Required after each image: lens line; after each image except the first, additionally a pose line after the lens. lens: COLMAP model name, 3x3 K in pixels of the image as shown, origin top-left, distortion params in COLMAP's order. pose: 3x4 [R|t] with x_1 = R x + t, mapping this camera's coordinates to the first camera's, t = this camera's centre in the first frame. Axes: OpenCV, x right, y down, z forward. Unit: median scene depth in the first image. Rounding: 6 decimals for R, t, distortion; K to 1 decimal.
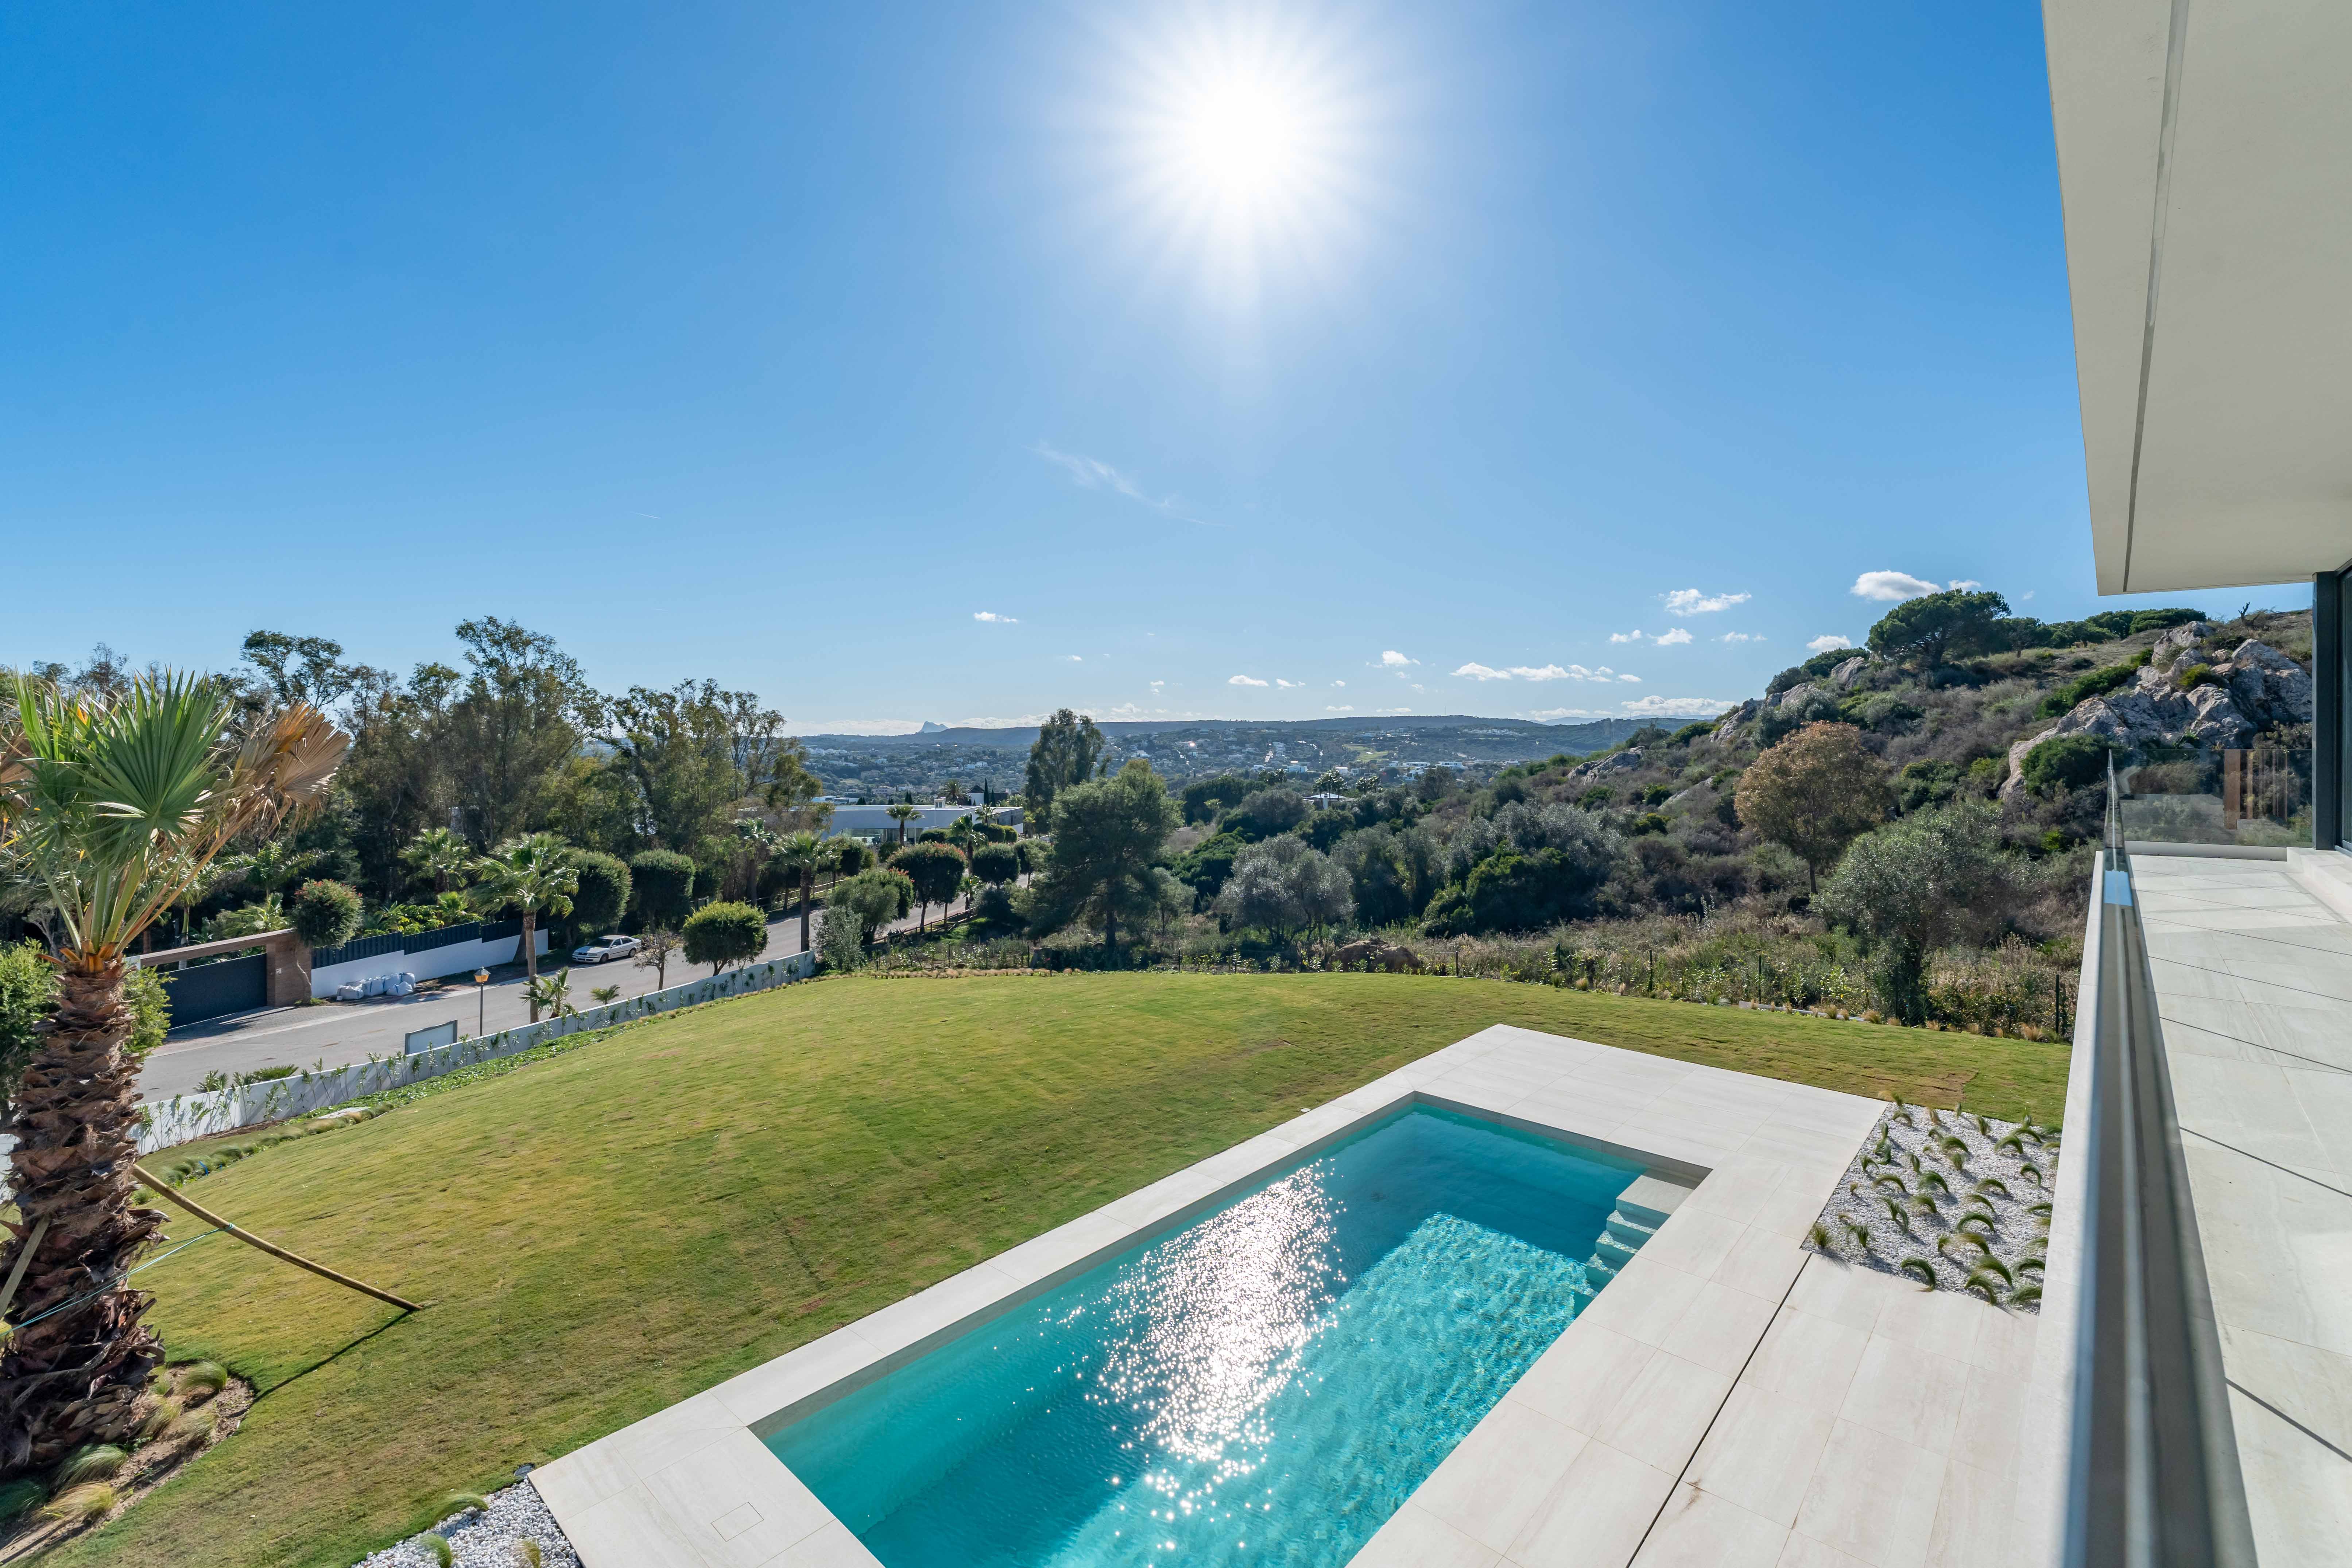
lens RADIAL K [[996.7, 0, 1293.1], [0, 996.7, 733.6], [0, 0, 1]] dist [0.010632, 0.000520]
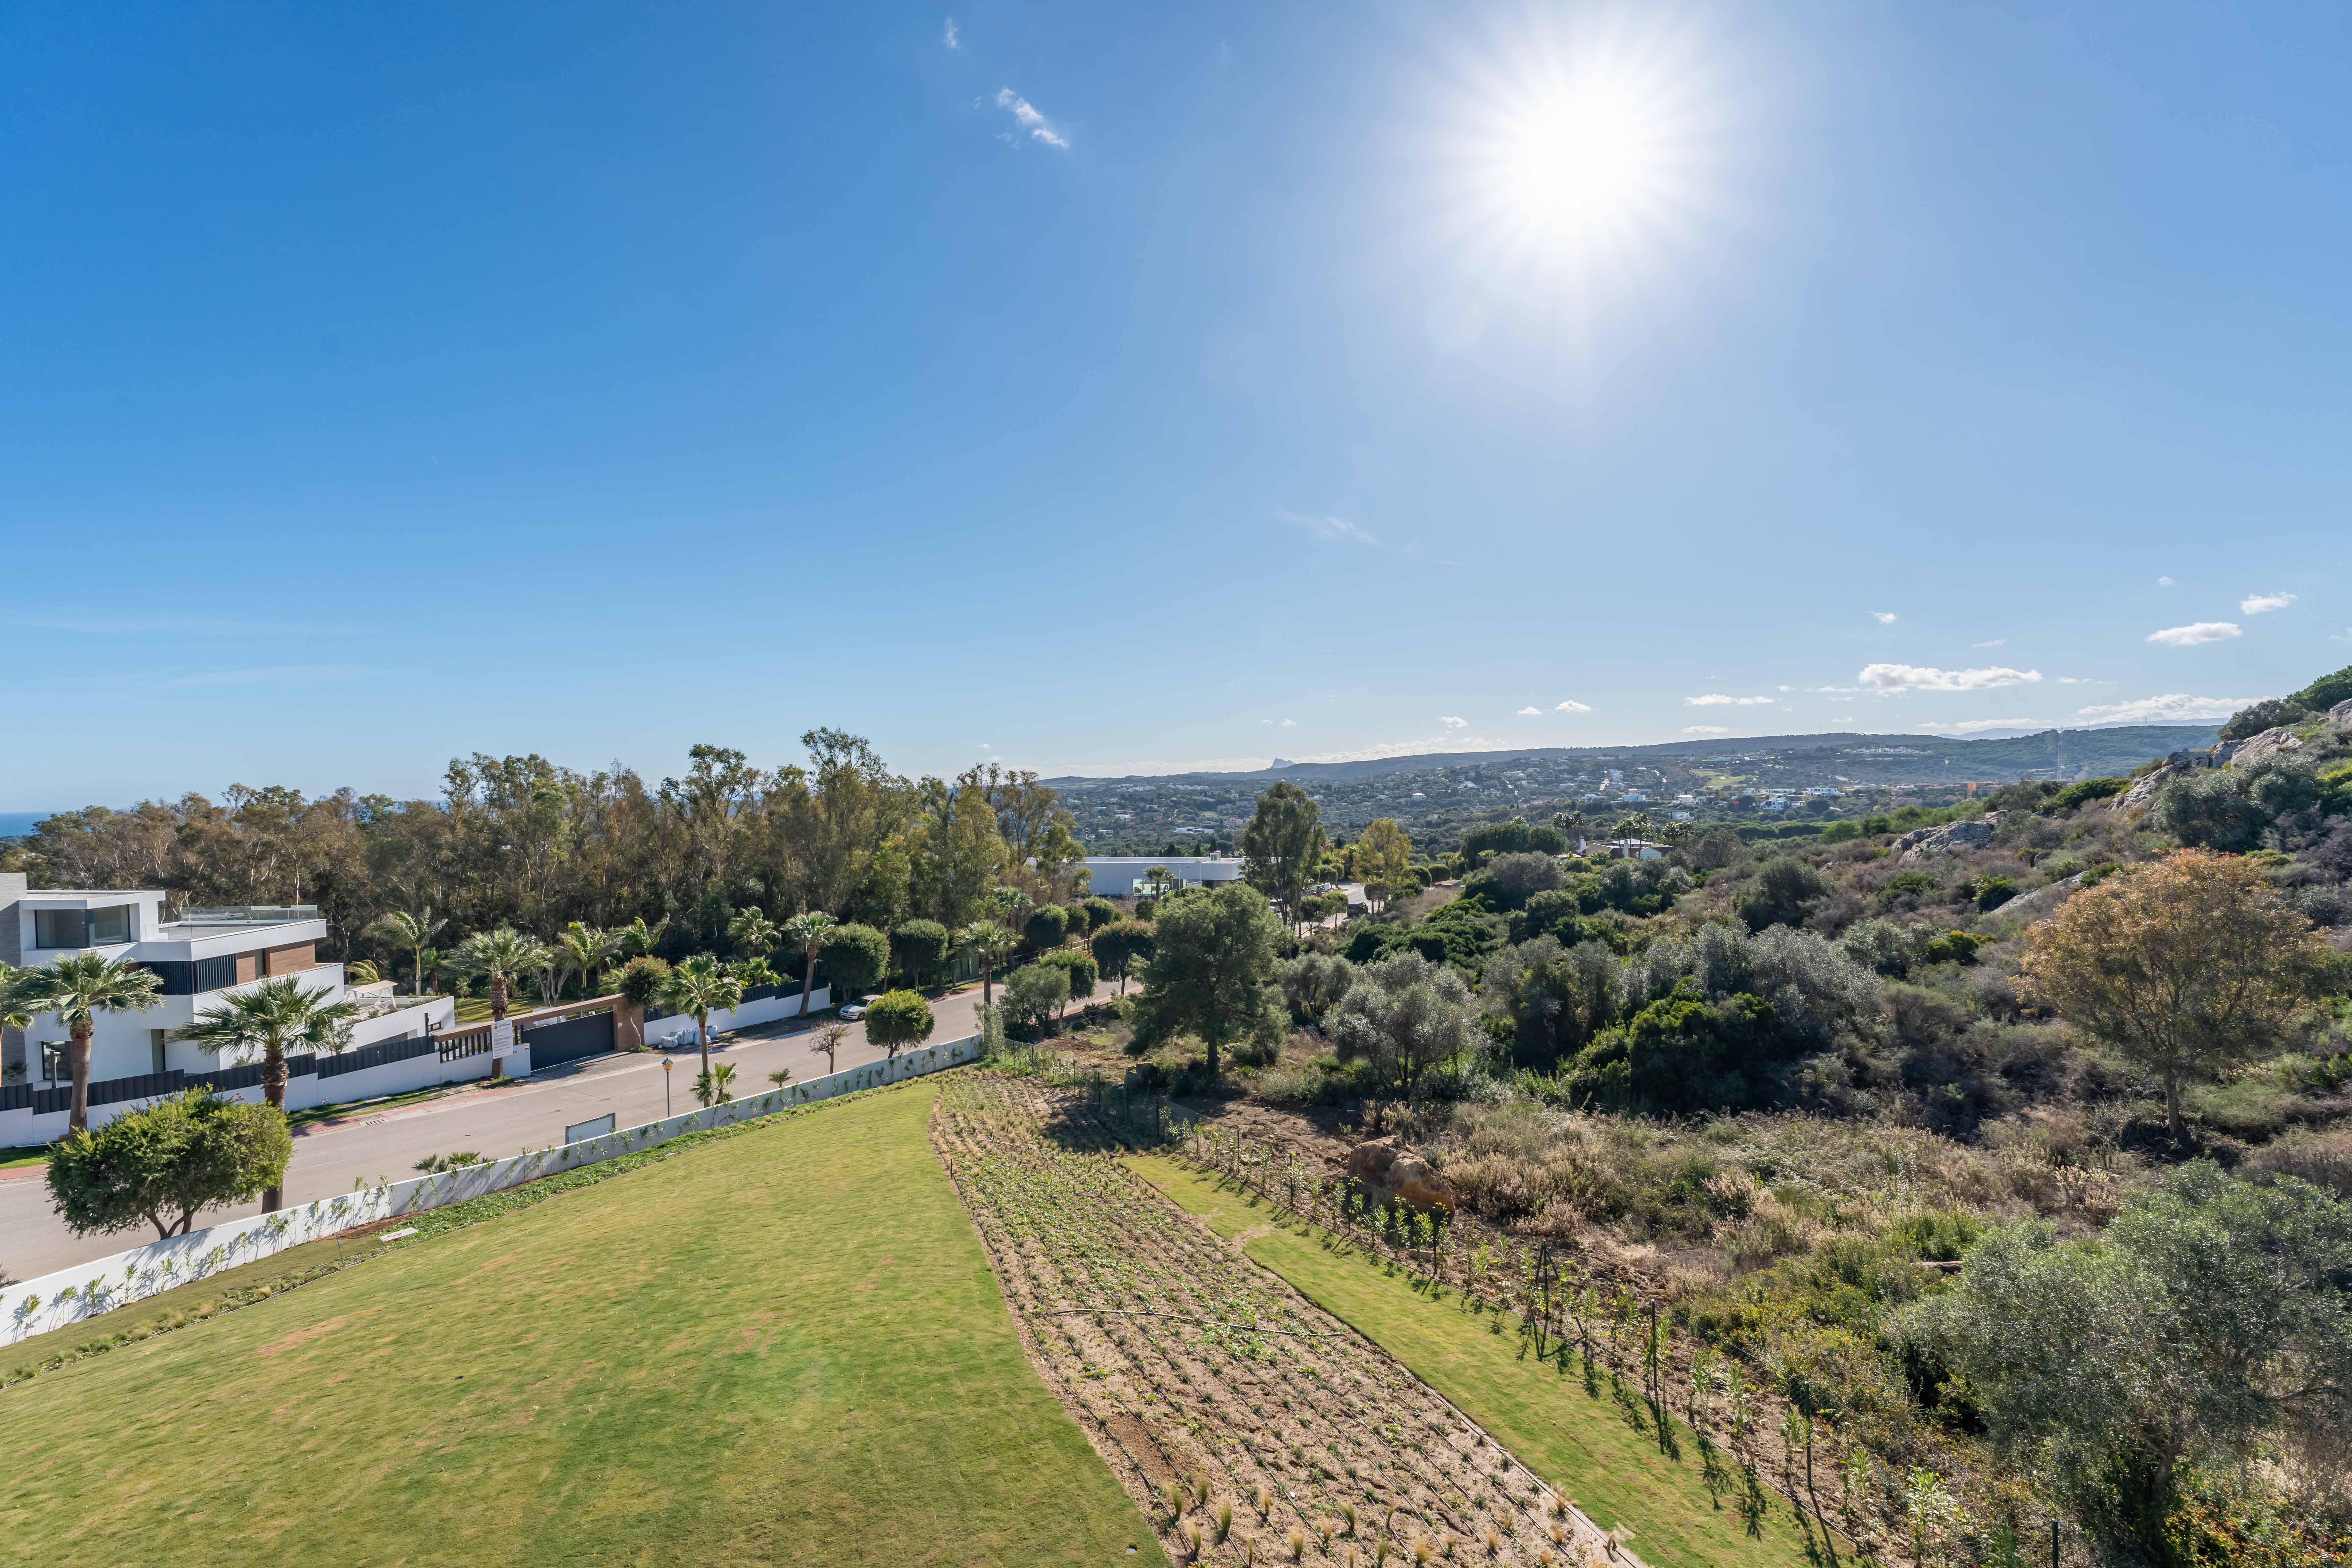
lens RADIAL K [[946.0, 0, 1183.3], [0, 946.0, 782.3], [0, 0, 1]] dist [-0.001838, 0.000396]
pose [[0.905348, -0.021633, -0.424120, 0.161743], [0.027812, 0.999578, 0.008383, -0.060082], [0.423759, -0.019385, 0.905567, 0.149506]]
